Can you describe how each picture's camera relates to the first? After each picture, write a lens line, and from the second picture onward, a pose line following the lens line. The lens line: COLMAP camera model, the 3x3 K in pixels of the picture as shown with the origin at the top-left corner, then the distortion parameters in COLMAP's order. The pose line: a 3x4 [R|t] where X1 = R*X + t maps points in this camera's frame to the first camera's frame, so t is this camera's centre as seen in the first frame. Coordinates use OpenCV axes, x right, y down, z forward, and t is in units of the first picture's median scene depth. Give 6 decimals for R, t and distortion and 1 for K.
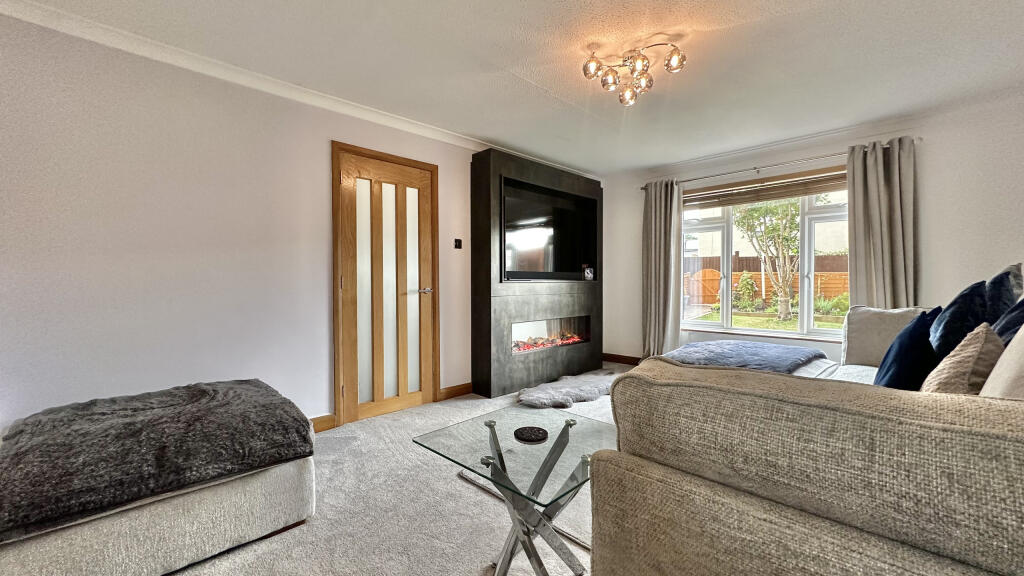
lens RADIAL K [[413.6, 0, 512.0], [0, 413.6, 288.0], [0, 0, 1]] dist [0.002389, 0.000172]
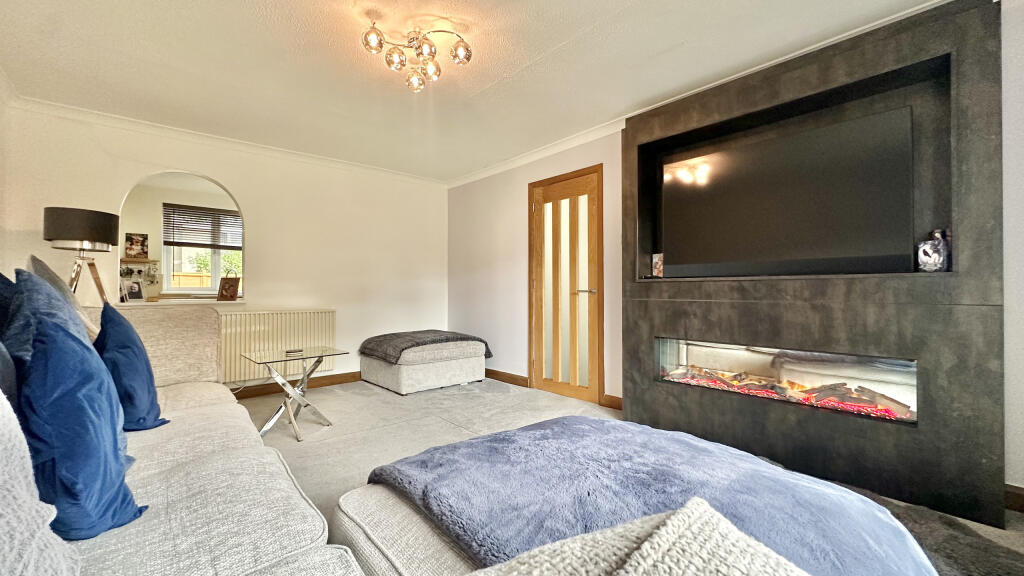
lens RADIAL K [[413.6, 0, 512.0], [0, 413.6, 288.0], [0, 0, 1]] dist [0.002389, 0.000172]
pose [[-0.060200, -0.006848, -0.998163, 0.814075], [-0.017063, 0.999837, -0.005831, 0.007986], [0.998040, 0.016681, -0.060307, 0.862778]]
